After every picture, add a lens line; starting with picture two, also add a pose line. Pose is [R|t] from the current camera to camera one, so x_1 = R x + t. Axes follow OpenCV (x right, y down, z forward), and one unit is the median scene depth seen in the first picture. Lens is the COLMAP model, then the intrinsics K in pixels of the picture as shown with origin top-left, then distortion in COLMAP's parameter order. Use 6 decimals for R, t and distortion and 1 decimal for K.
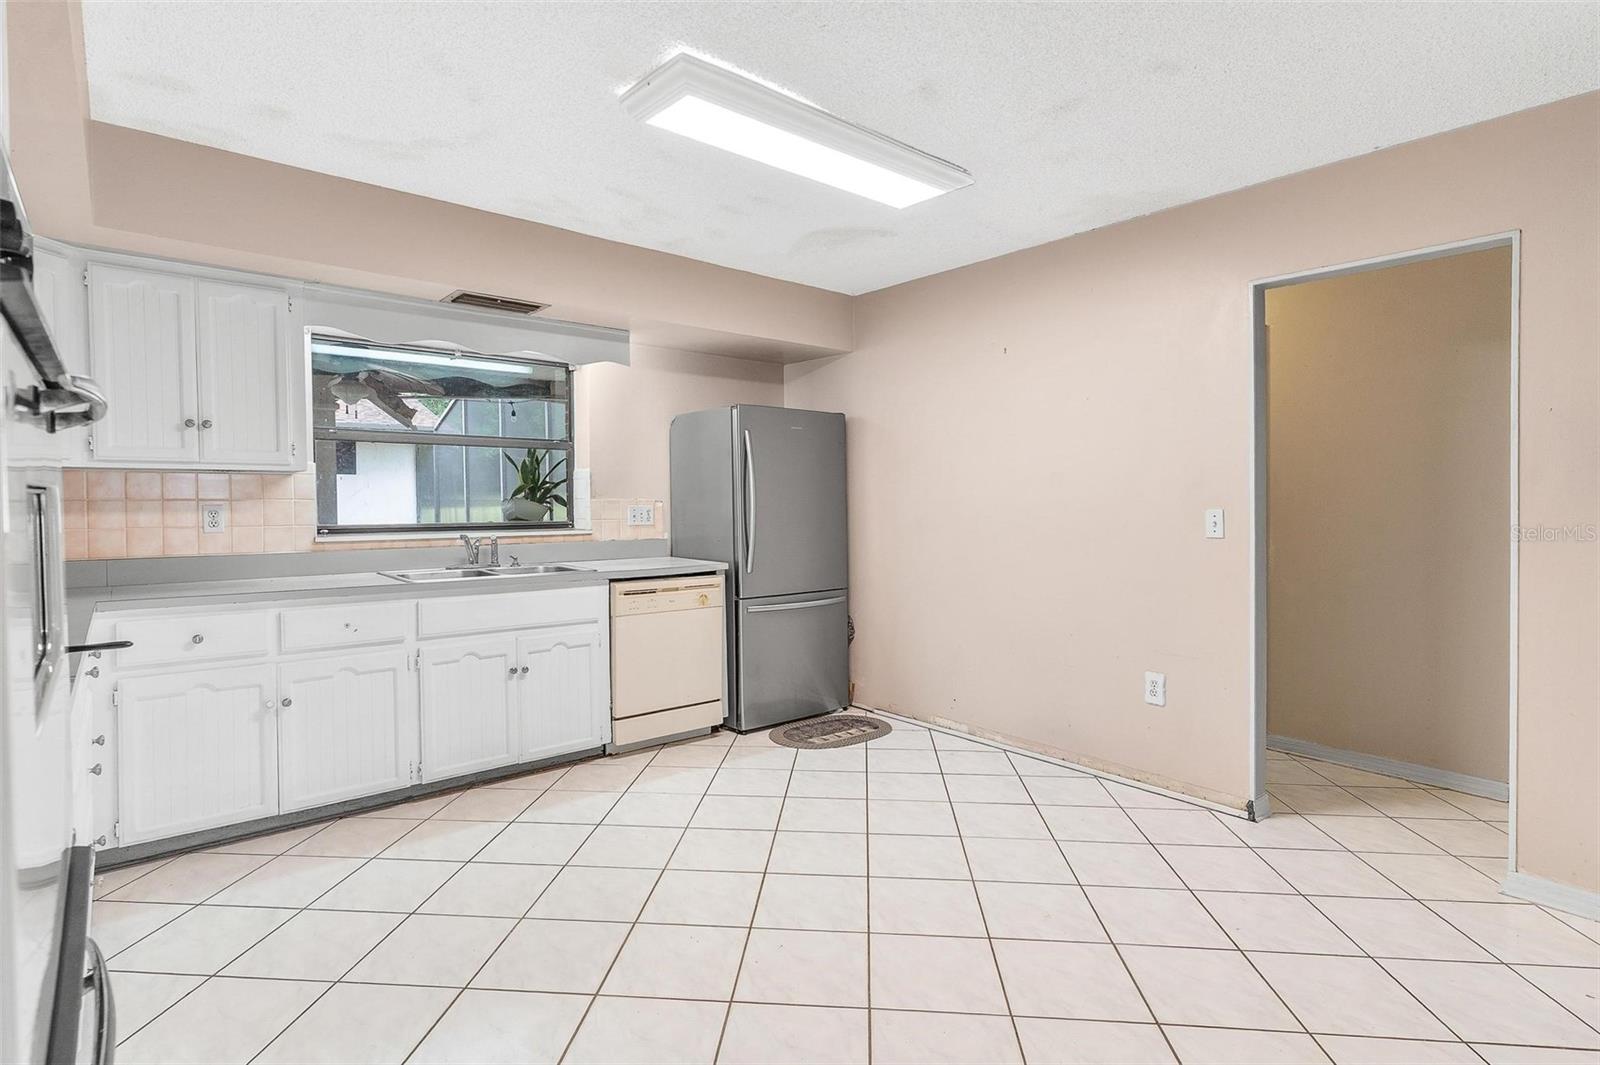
lens RADIAL K [[794.4, 0, 802.5], [0, 794.4, 523.1], [0, 0, 1]] dist [-0.001715, 0.000493]
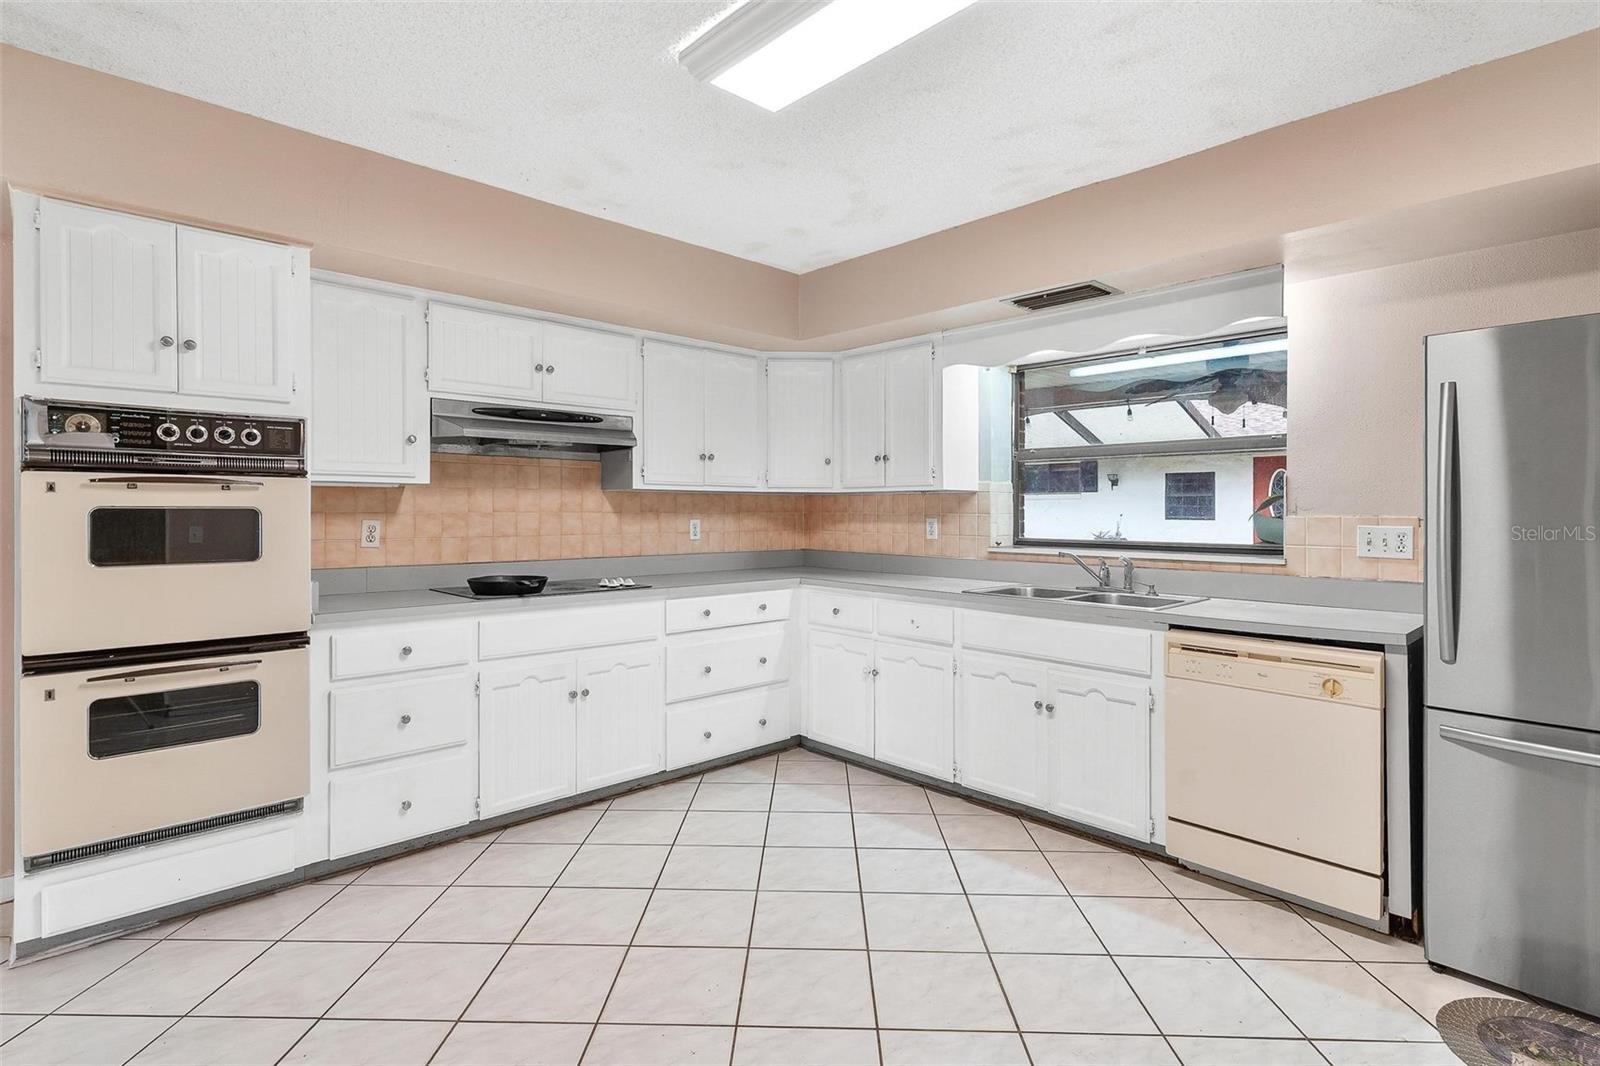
lens RADIAL K [[794.4, 0, 802.2], [0, 794.4, 531.9], [0, 0, 1]] dist [-0.001715, 0.000493]
pose [[0.052019, 0.024251, -0.998352, 0.488452], [-0.036258, 0.999092, 0.022380, -0.019504], [0.997988, 0.035034, 0.052851, 0.644010]]
